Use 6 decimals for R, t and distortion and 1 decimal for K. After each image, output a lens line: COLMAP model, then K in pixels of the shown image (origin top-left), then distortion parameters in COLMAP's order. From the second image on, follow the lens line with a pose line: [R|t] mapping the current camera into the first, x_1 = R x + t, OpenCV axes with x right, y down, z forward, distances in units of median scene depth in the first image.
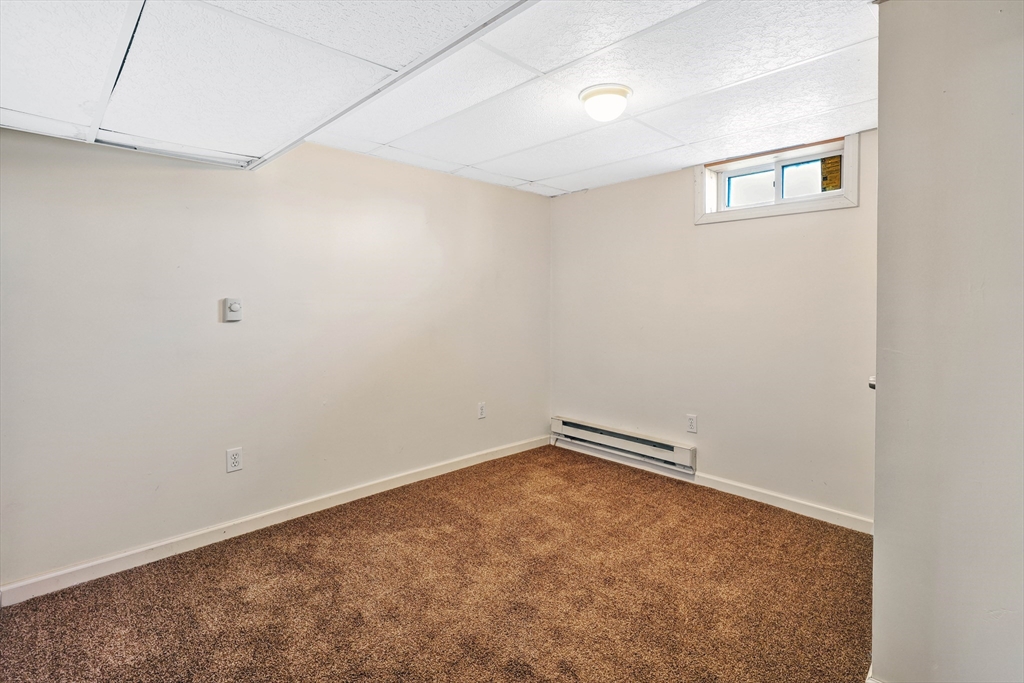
lens RADIAL K [[467.7, 0, 517.1], [0, 467.7, 320.4], [0, 0, 1]] dist [0.002427, 0.000449]
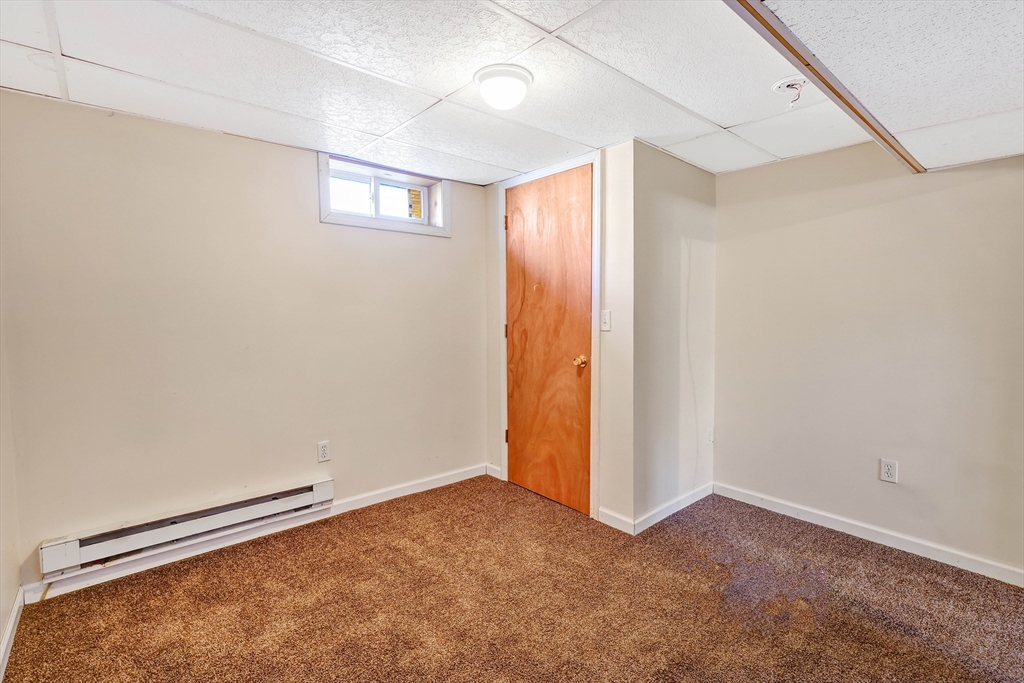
lens RADIAL K [[469.5, 0, 512.3], [0, 469.5, 349.1], [0, 0, 1]] dist [0.000912, 0.000165]
pose [[0.088535, -0.084210, 0.992507, -0.509415], [0.043283, 0.995804, 0.080628, -0.028816], [-0.995132, 0.035820, 0.091808, 0.637206]]
